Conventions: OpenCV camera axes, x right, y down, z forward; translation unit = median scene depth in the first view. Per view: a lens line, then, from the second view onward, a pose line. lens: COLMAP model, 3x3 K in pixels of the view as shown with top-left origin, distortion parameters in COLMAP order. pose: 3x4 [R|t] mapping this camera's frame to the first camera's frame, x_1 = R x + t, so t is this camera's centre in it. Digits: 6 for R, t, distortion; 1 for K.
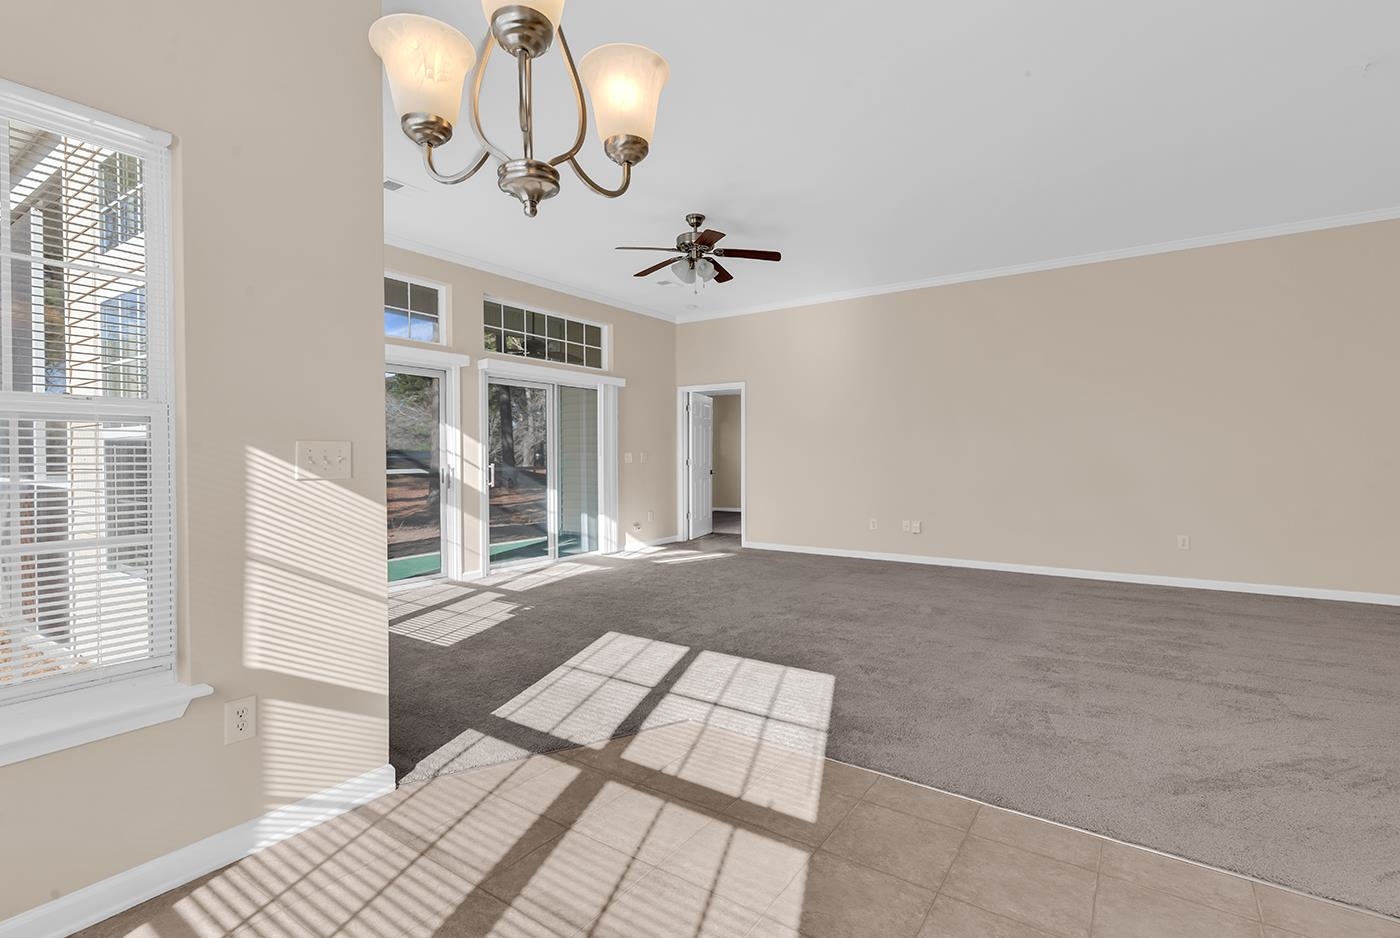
lens RADIAL K [[640.5, 0, 704.6], [0, 640.5, 441.1], [0, 0, 1]] dist [0.010731, -0.004455]
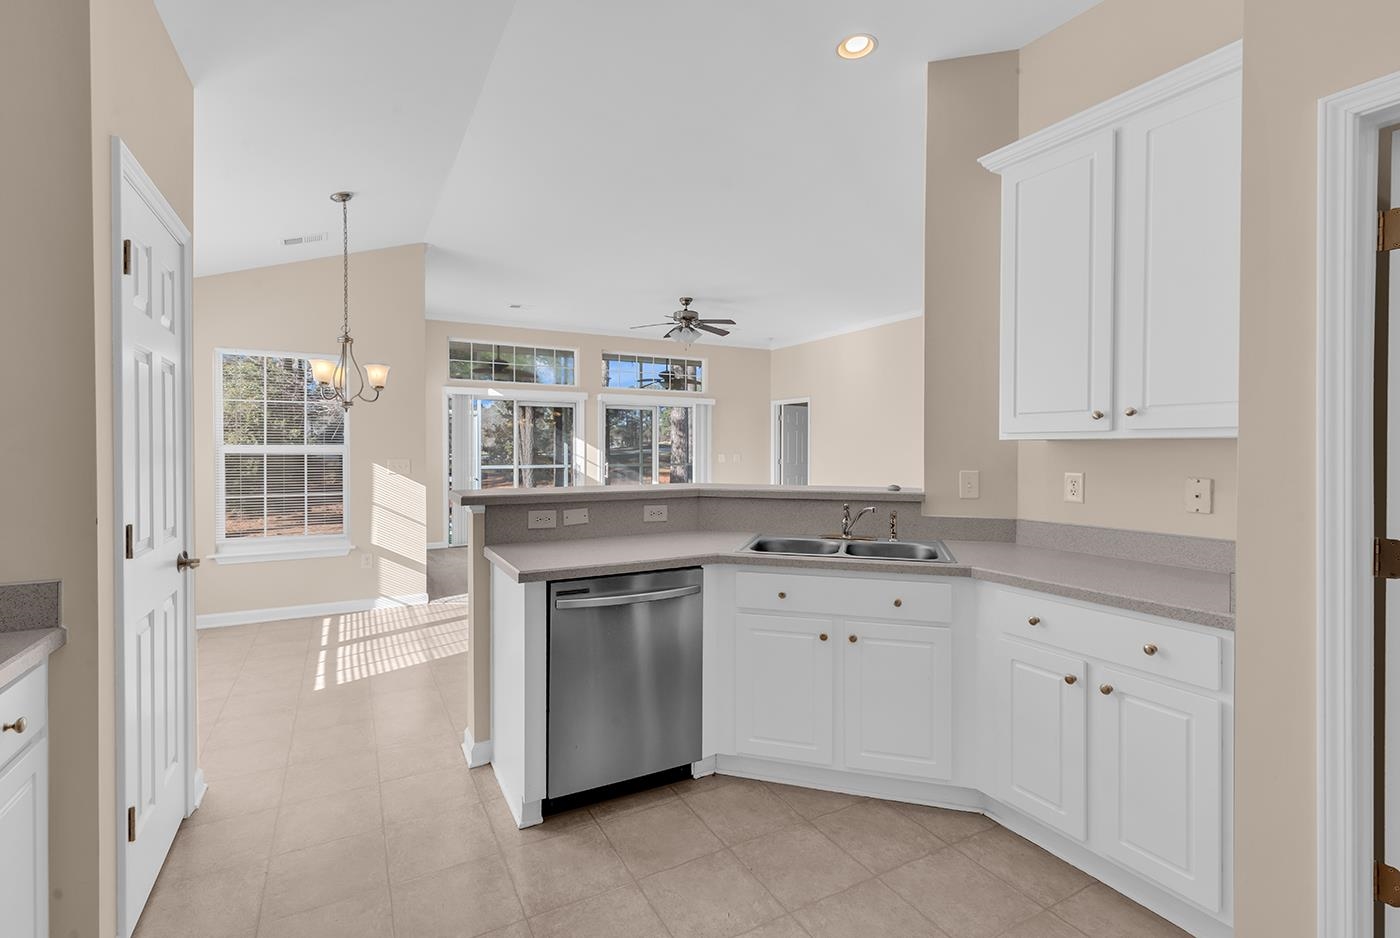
lens RADIAL K [[640.5, 0, 696.6], [0, 640.5, 459.2], [0, 0, 1]] dist [0.010731, -0.004455]
pose [[0.891437, 0.012686, -0.452968, 0.844832], [0.006826, 0.999119, 0.041415, -0.055476], [0.453094, -0.040011, 0.890564, -0.383060]]
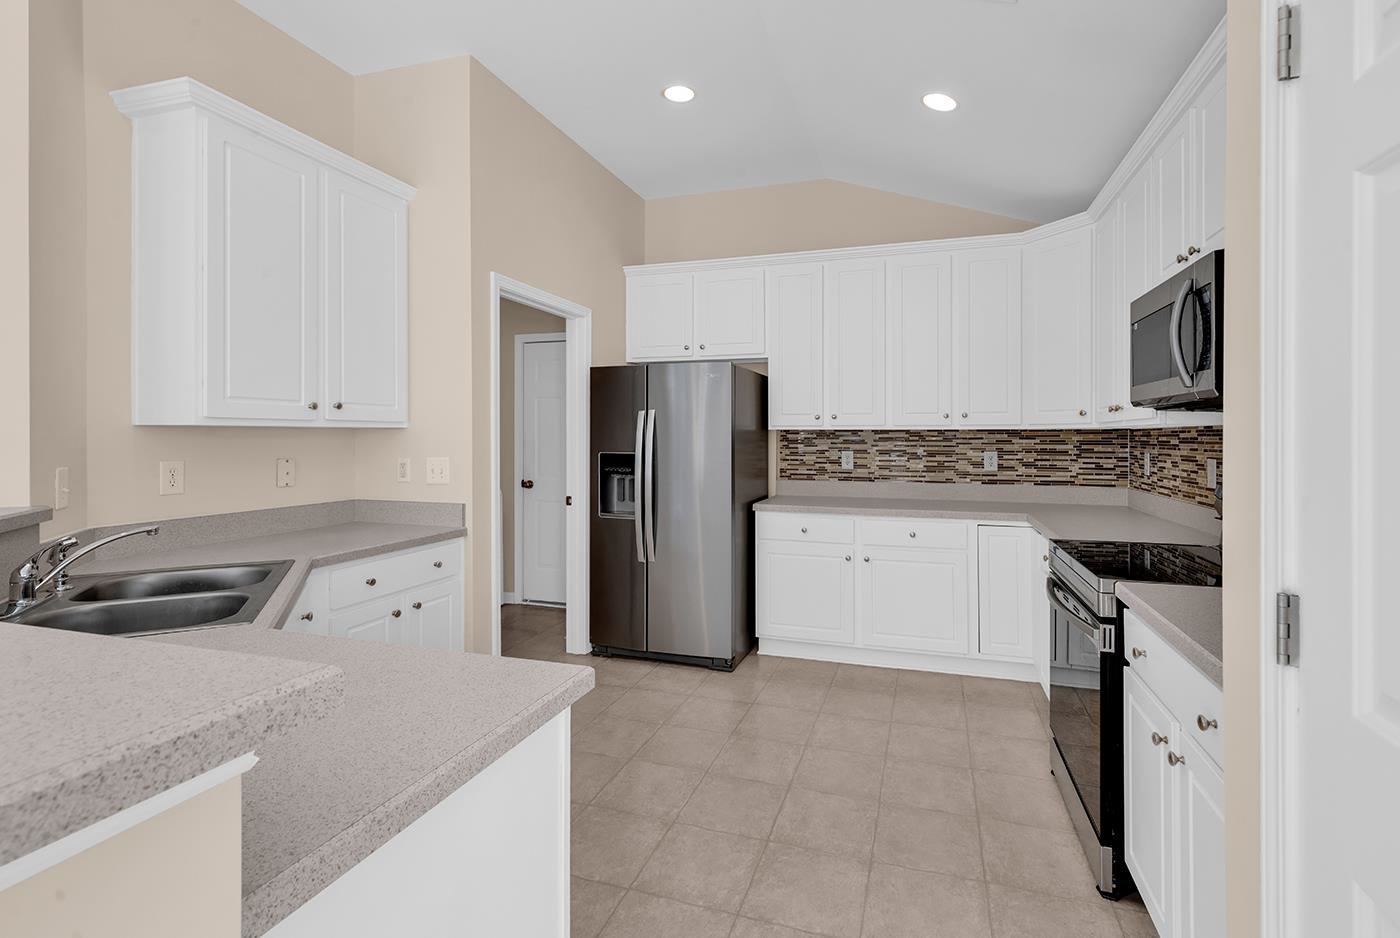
lens RADIAL K [[640.5, 0, 727.2], [0, 640.5, 431.5], [0, 0, 1]] dist [0.010731, -0.004455]
pose [[-0.289466, 0.010486, 0.957131, 0.191155], [-0.026350, 0.999474, -0.018919, -0.041656], [-0.956826, -0.030696, -0.289037, 0.050166]]
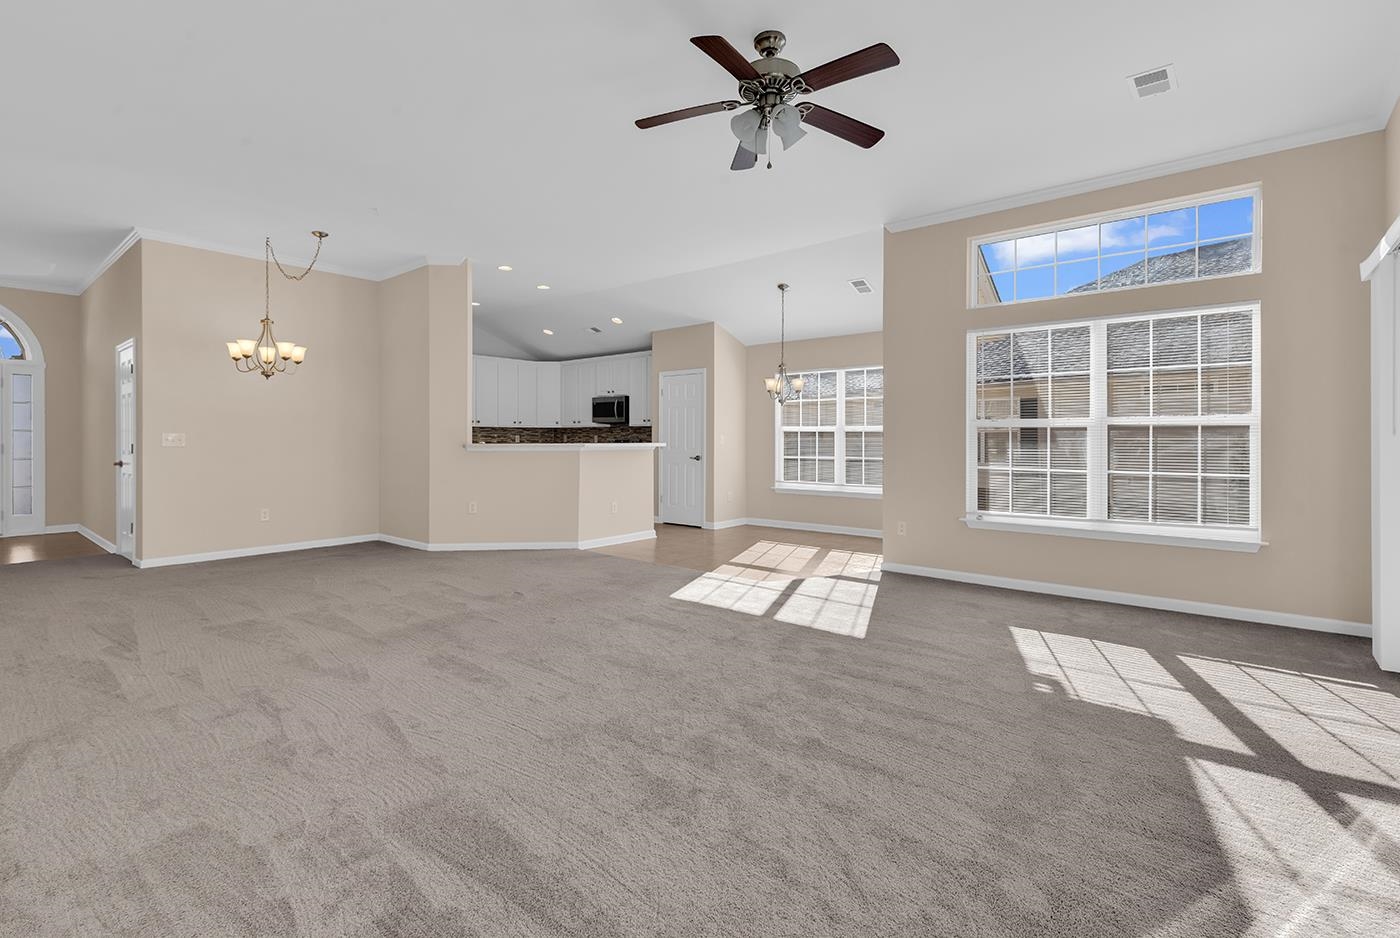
lens RADIAL K [[640.5, 0, 718.1], [0, 640.5, 442.4], [0, 0, 1]] dist [0.010731, -0.004455]
pose [[-0.997882, 0.003163, 0.064977, 0.000615], [0.001841, 0.999790, -0.020398, 0.044053], [-0.065028, -0.020236, -0.997678, 1.982556]]
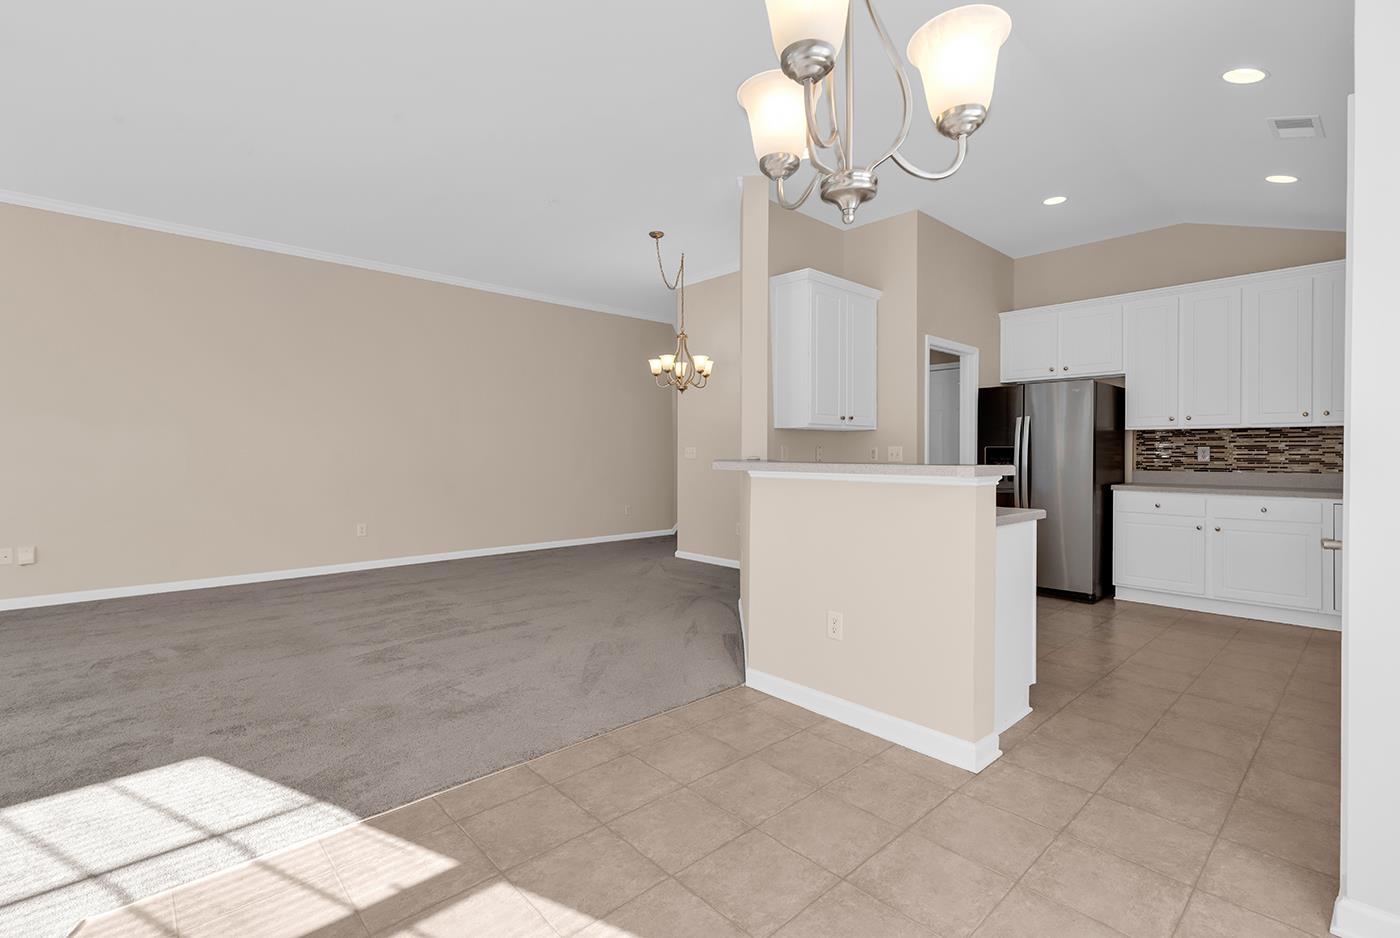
lens RADIAL K [[640.5, 0, 698.1], [0, 640.5, 458.4], [0, 0, 1]] dist [0.010731, -0.004455]
pose [[0.224391, -0.005748, 0.974482, -0.318270], [-0.028181, 0.999526, 0.012384, 0.000346], [-0.974092, -0.030241, 0.224122, 0.242660]]
